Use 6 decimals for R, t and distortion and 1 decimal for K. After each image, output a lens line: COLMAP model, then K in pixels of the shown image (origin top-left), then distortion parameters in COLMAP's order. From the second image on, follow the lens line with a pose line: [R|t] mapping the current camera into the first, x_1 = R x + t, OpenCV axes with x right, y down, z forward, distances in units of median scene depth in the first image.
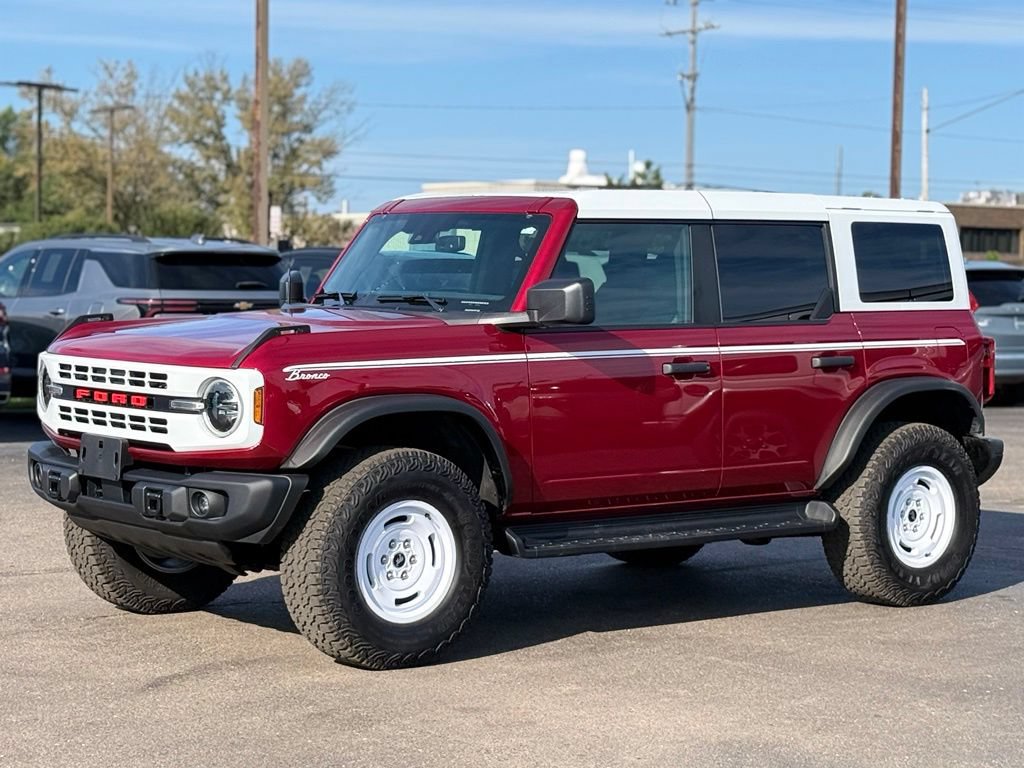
lens RADIAL K [[2303.6, 0, 517.2], [0, 2303.6, 385.2], [0, 0, 1]] dist [0.131583, 0.000000]
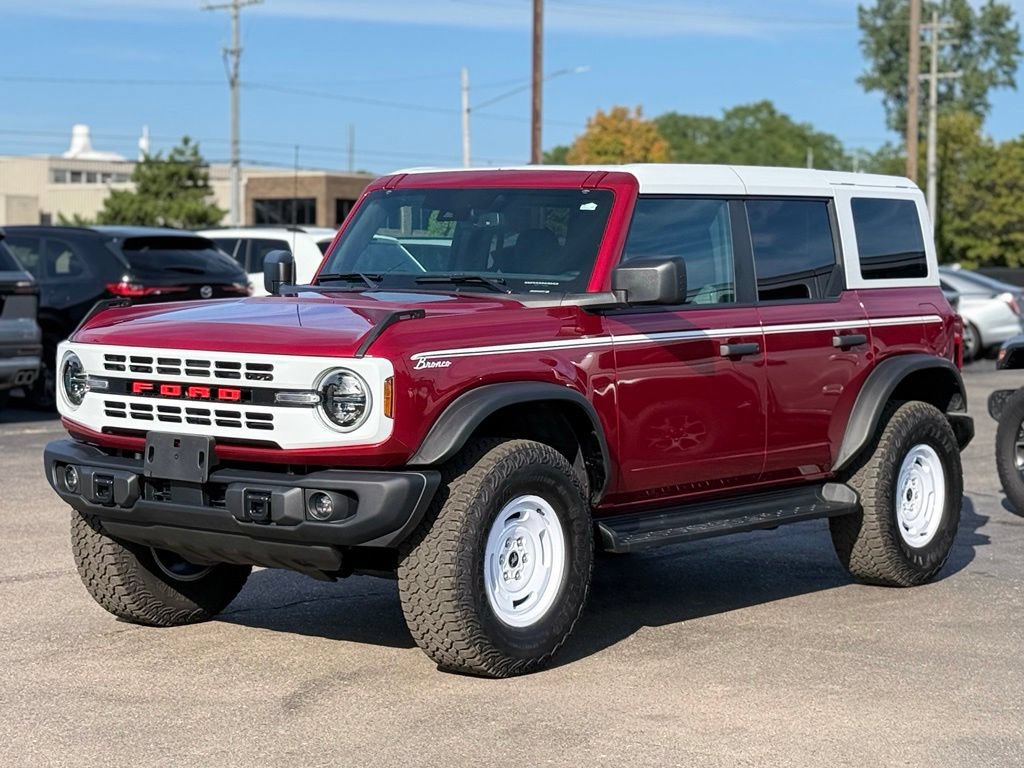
lens RADIAL K [[2289.1, 0, 507.4], [0, 2289.1, 387.5], [0, 0, 1]] dist [0.146685, 0.000000]
pose [[0.974504, -0.018081, 0.223642, -0.239371], [0.015588, 0.999795, 0.012907, -0.005393], [-0.223829, -0.009092, 0.974586, 0.088639]]
